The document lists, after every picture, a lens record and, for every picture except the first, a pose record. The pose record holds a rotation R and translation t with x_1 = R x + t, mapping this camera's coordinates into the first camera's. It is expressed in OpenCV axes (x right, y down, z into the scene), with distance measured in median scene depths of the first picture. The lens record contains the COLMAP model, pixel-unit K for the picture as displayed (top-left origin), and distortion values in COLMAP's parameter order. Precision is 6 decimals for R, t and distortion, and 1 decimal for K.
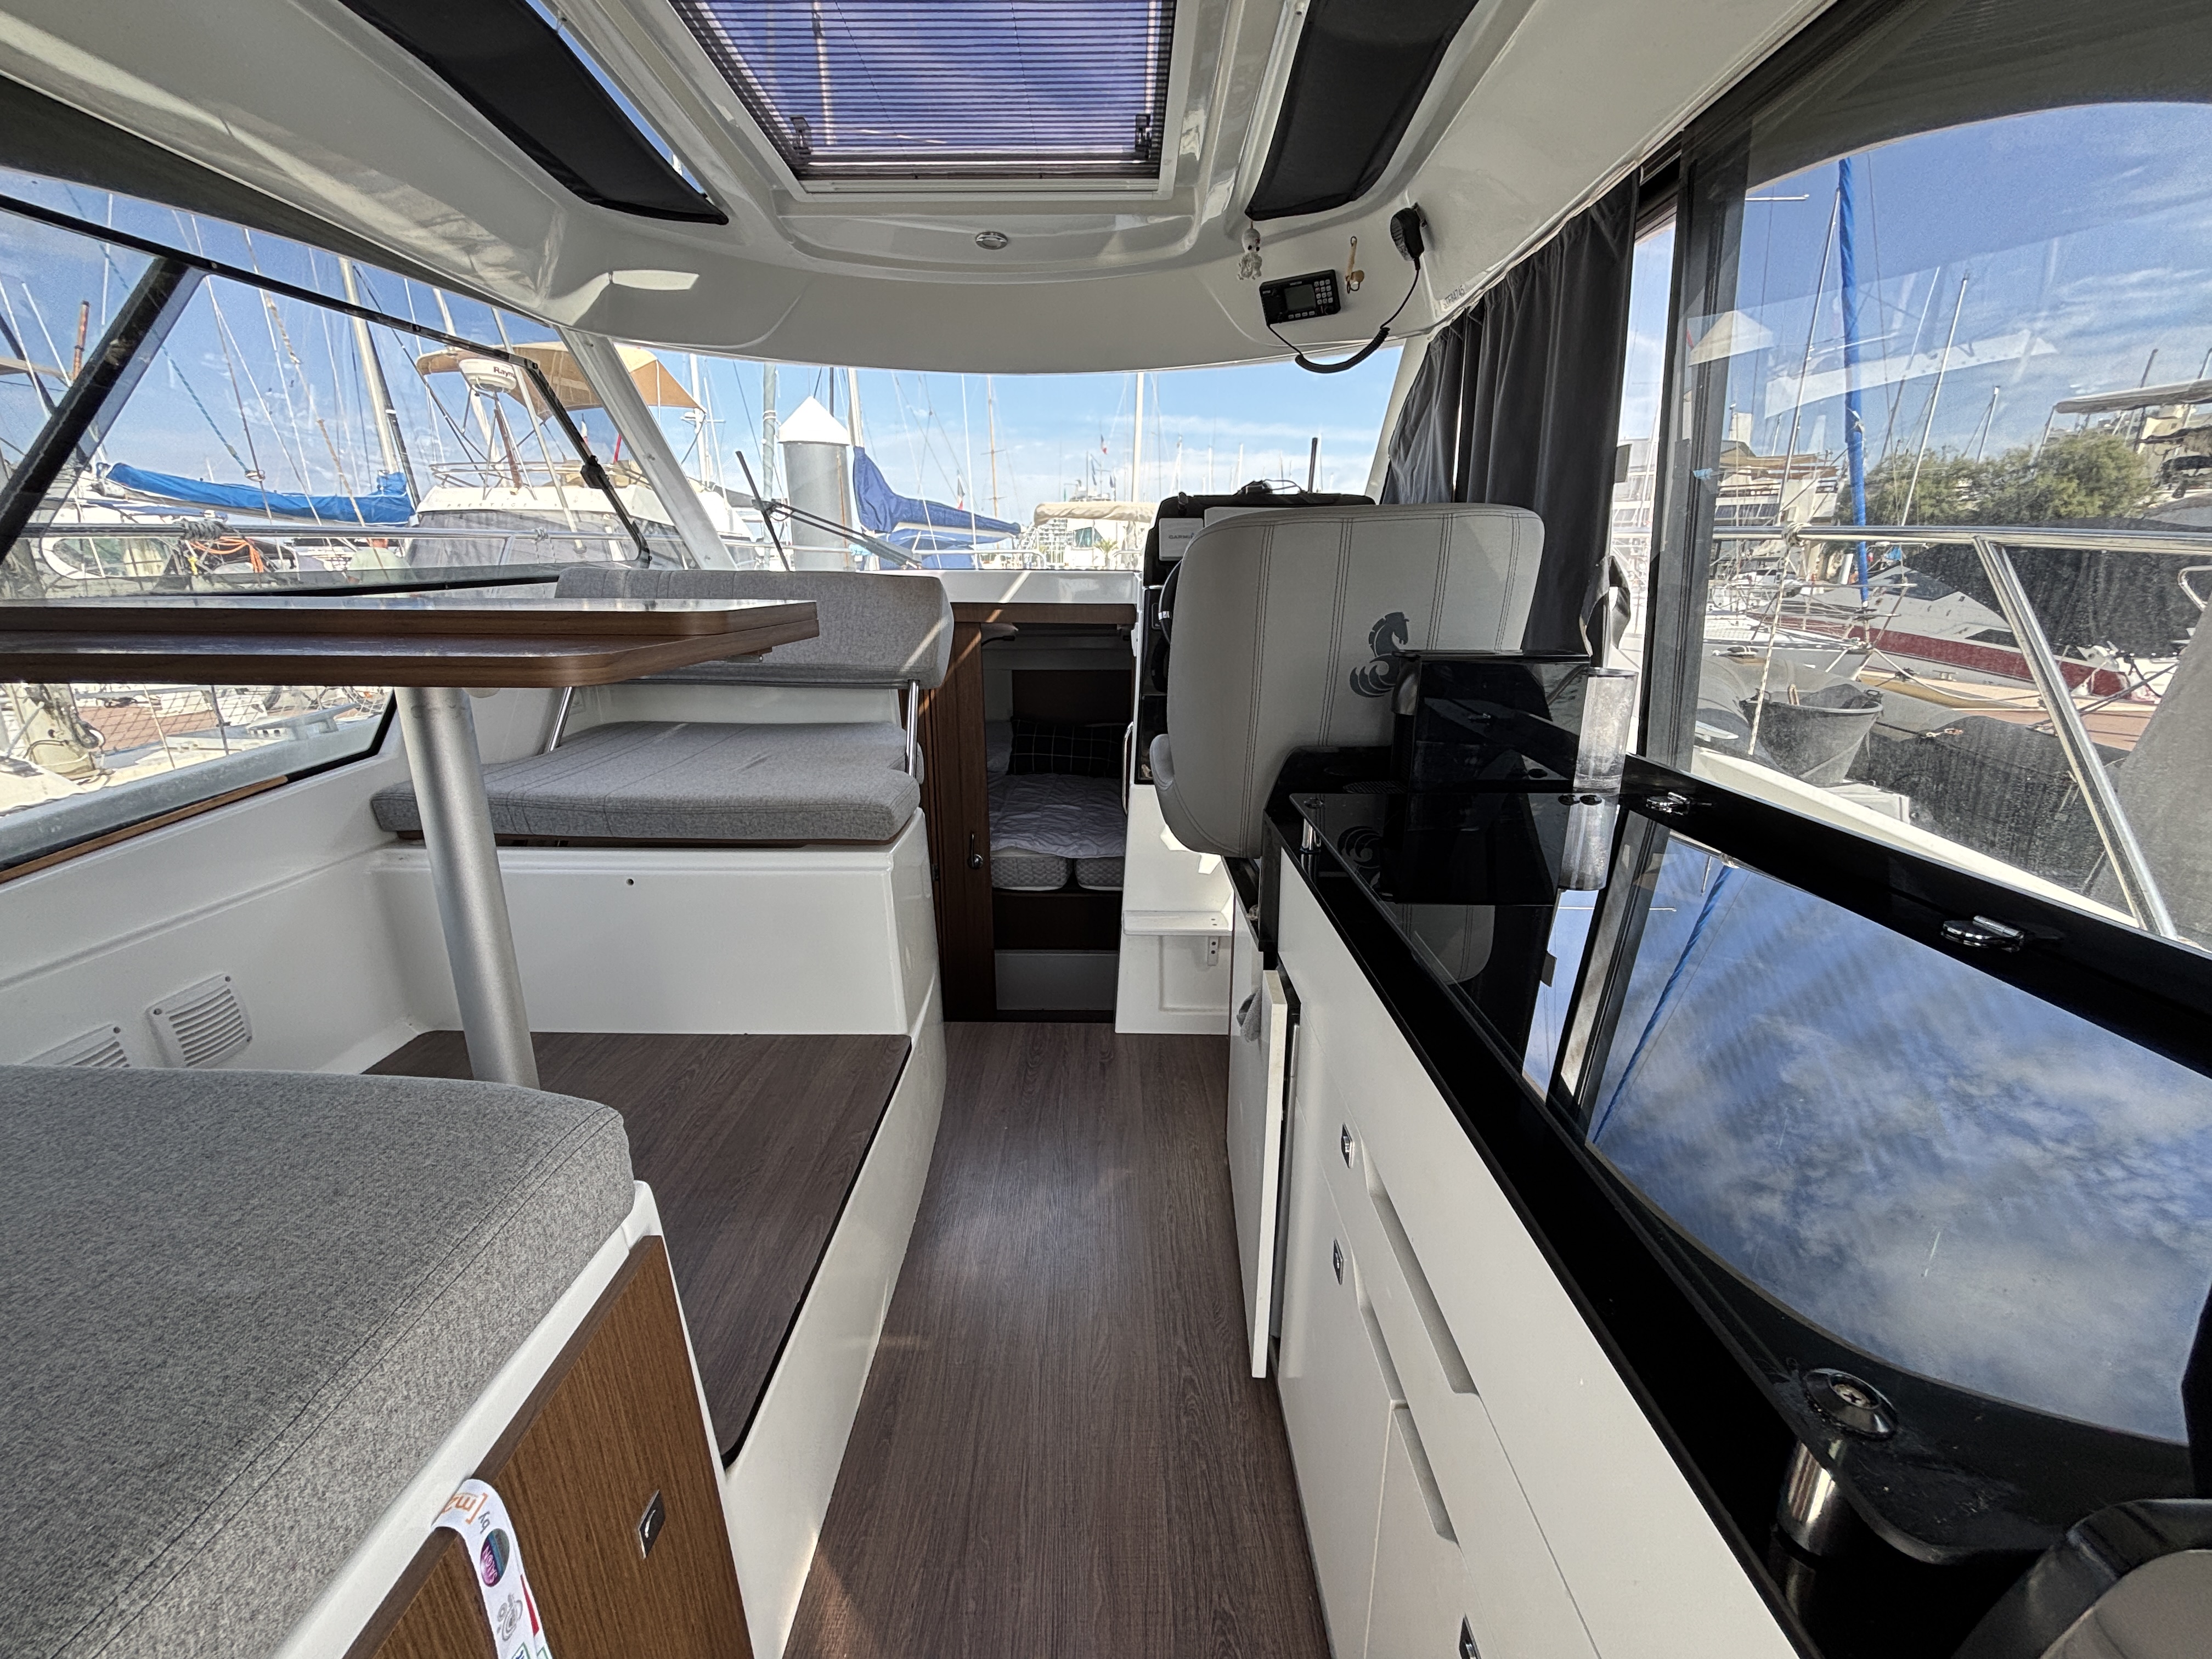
lens RADIAL K [[892.9, 0, 1107.5], [0, 892.9, 826.9], [0, 0, 1]] dist [-0.002268, 0.001944]
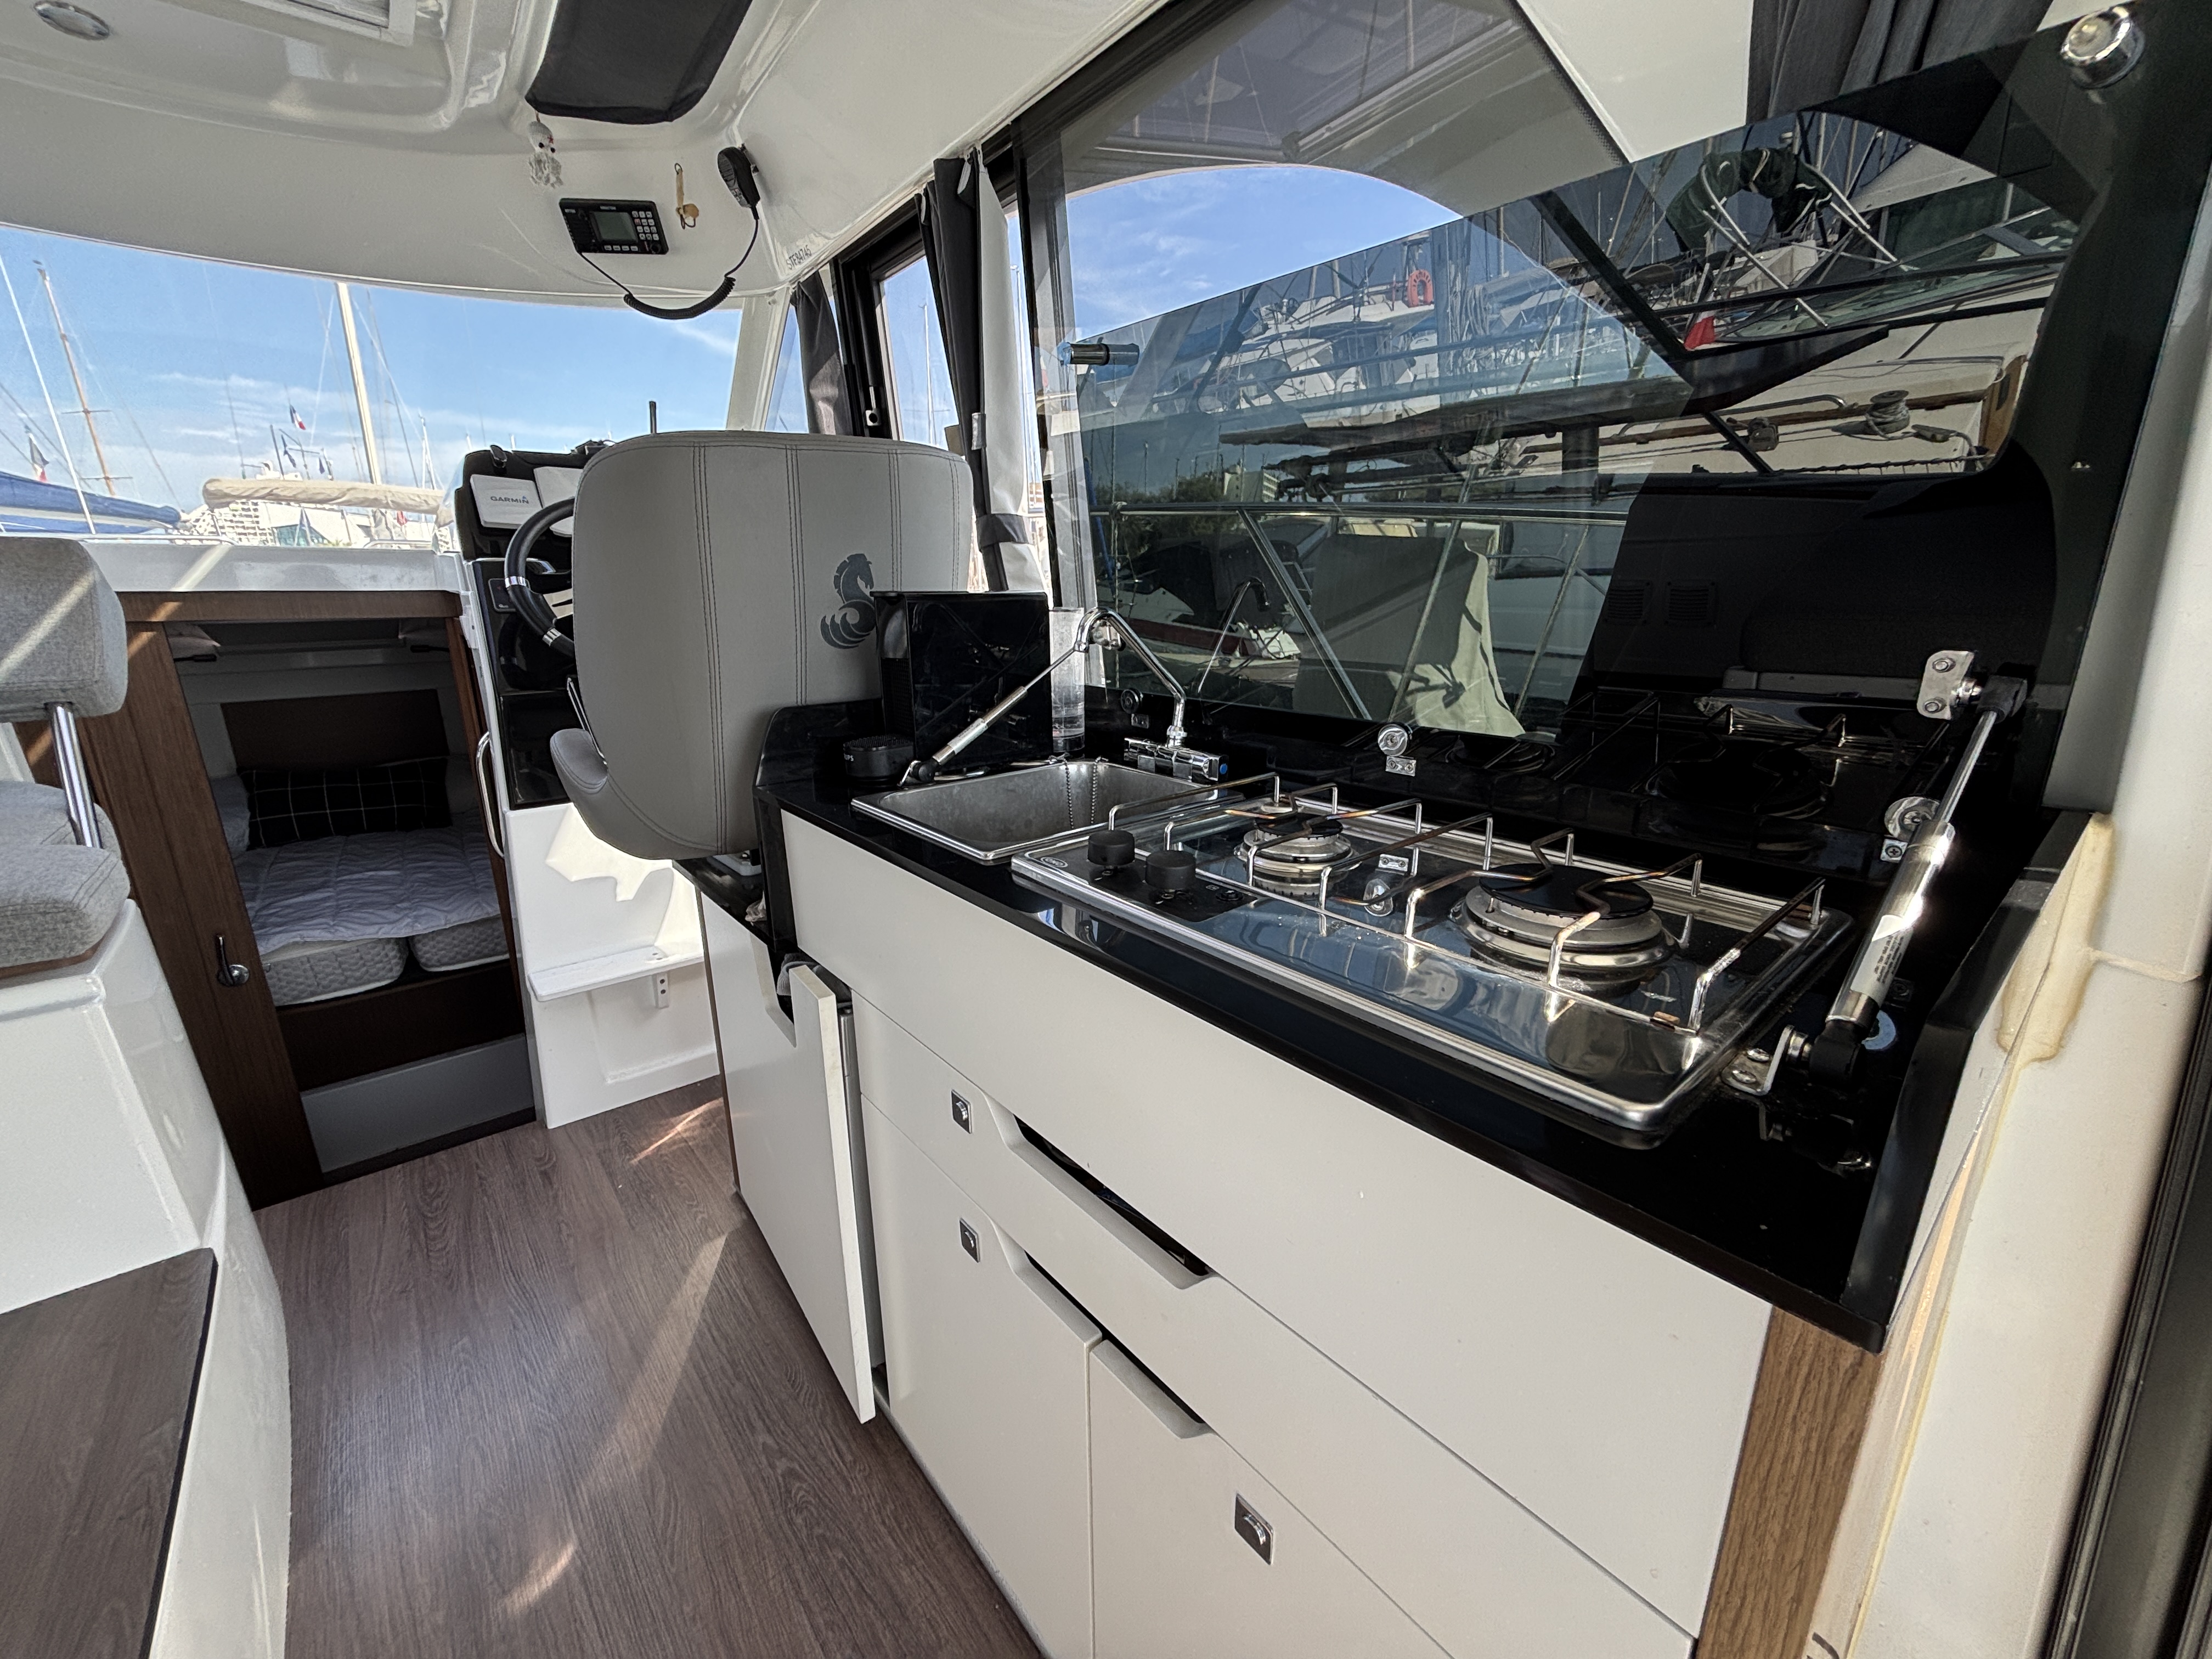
lens RADIAL K [[892.9, 0, 1098.7], [0, 892.9, 825.7], [0, 0, 1]] dist [-0.002268, 0.001944]
pose [[0.770239, -0.175950, 0.613003, -0.058262], [0.183501, 0.981685, 0.051203, 0.020457], [-0.610785, 0.073048, 0.788419, 0.076998]]
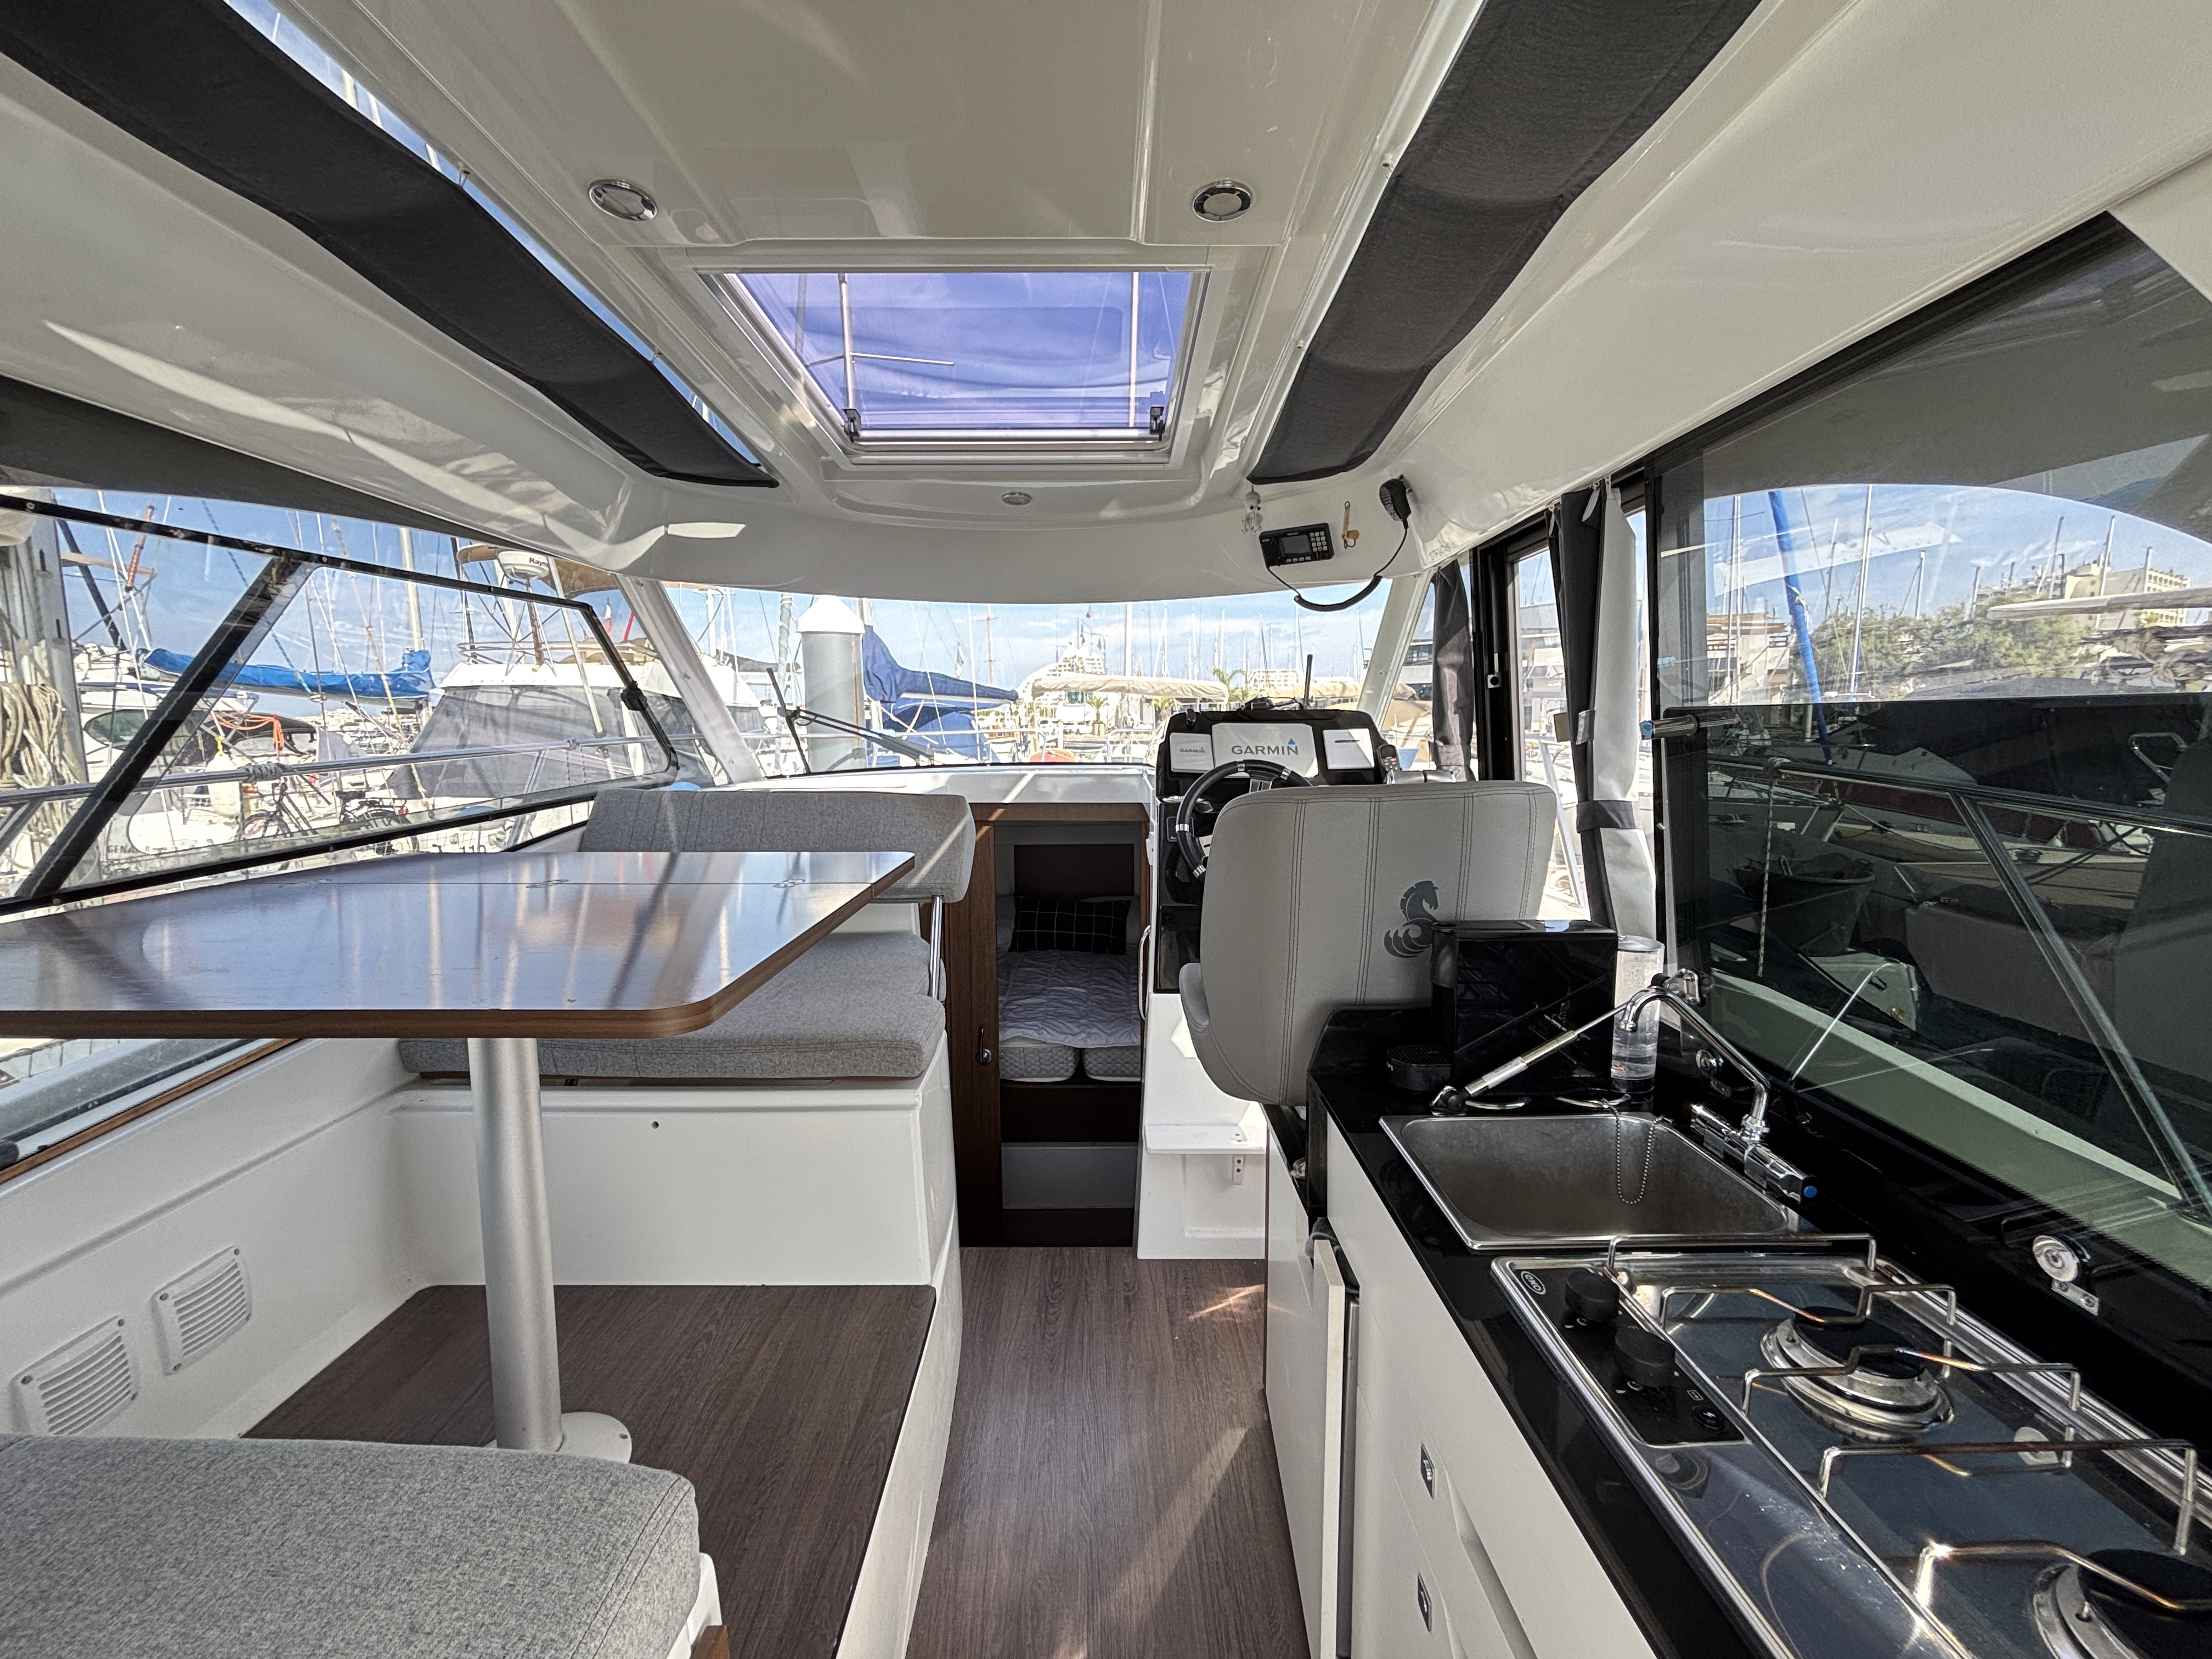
lens RADIAL K [[892.9, 0, 1099.7], [0, 892.9, 824.3], [0, 0, 1]] dist [-0.002268, 0.001944]
pose [[0.999941, -0.009237, 0.005772, -0.036675], [0.010057, 0.986465, -0.163664, -0.078195], [-0.004182, 0.163712, 0.986499, -0.024006]]
